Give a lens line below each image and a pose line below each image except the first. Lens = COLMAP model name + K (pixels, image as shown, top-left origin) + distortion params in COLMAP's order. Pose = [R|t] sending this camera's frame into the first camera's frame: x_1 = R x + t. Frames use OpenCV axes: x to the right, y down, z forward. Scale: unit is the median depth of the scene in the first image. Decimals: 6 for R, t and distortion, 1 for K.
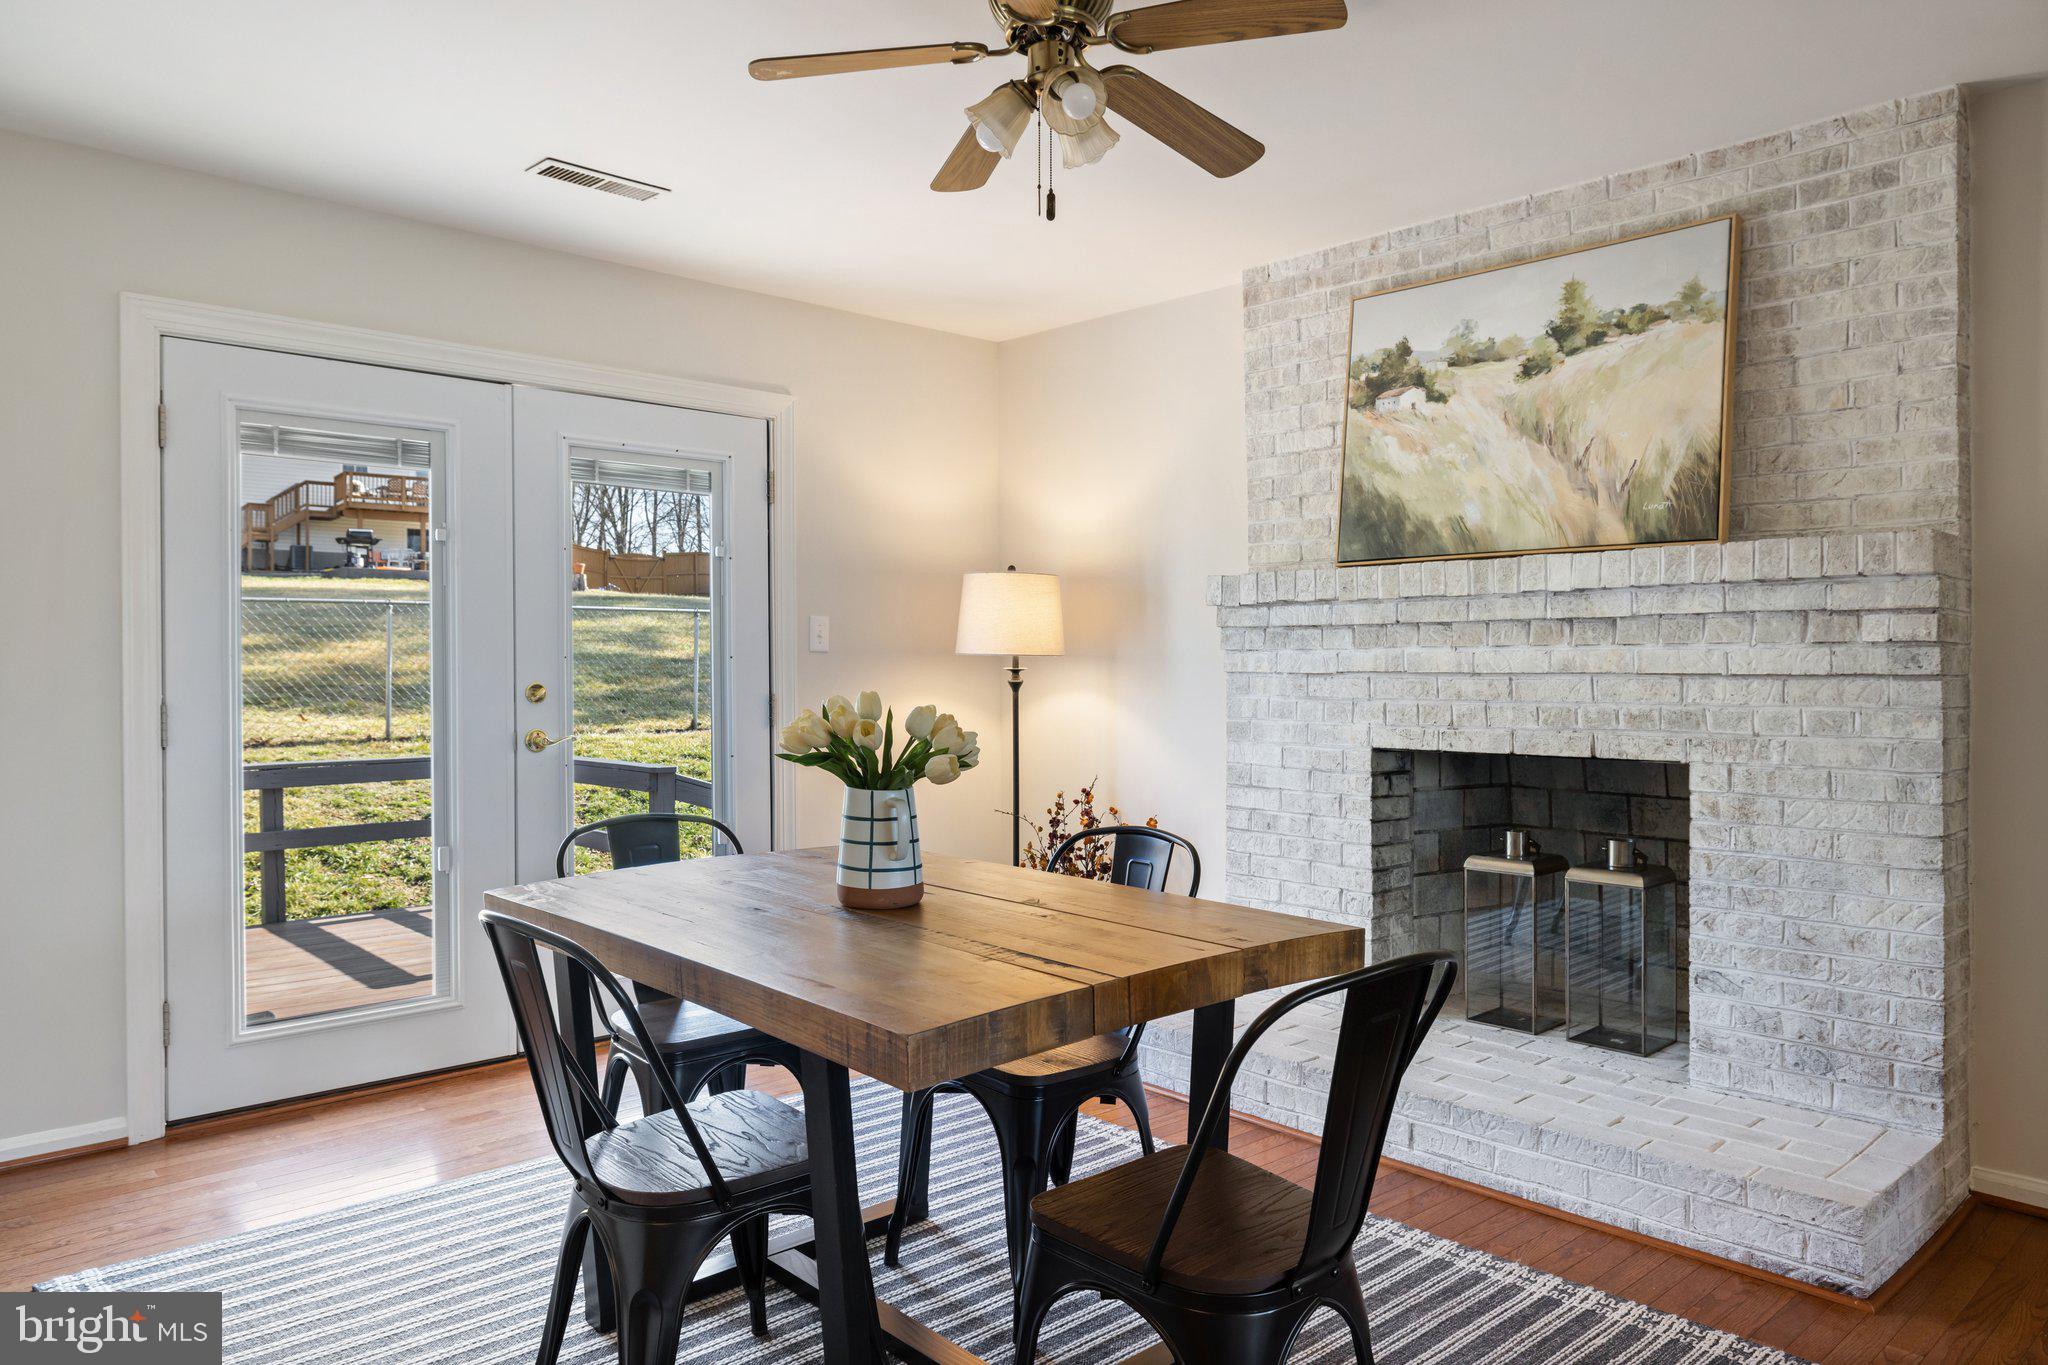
lens RADIAL K [[1391.6, 0, 1000.1], [0, 1391.6, 672.1], [0, 0, 1]] dist [-0.000011, 0.001460]
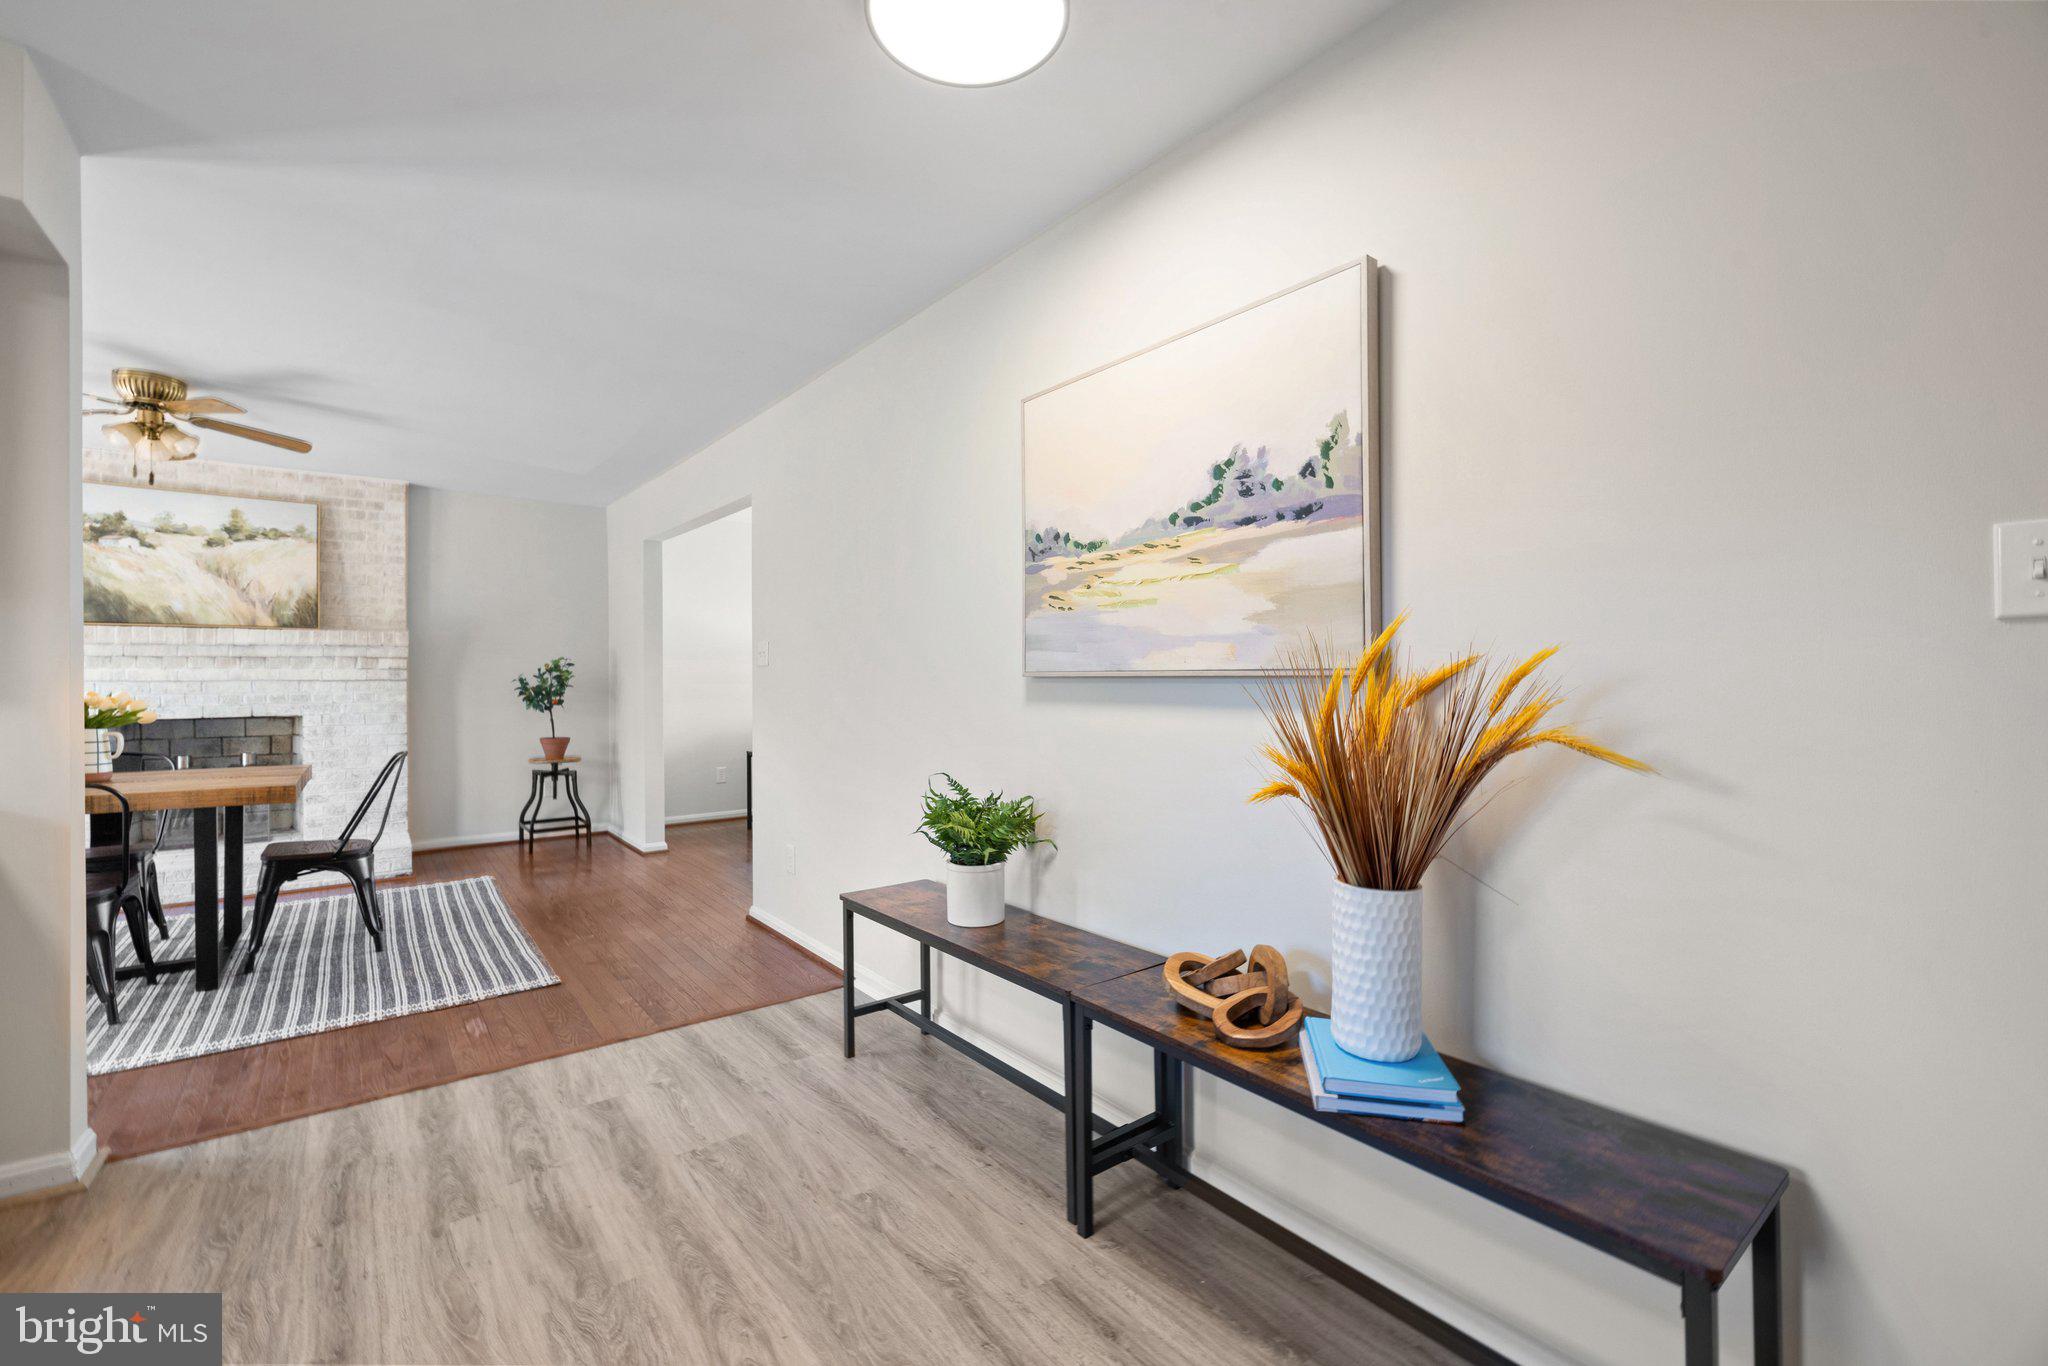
lens RADIAL K [[863.4, 0, 1005.2], [0, 863.4, 673.8], [0, 0, 1]] dist [-0.000244, 0.000181]
pose [[0.097216, 0.004452, 0.995253, -0.915713], [0.012077, 0.999911, -0.005653, 0.013986], [-0.995190, 0.012569, 0.097153, -0.411492]]
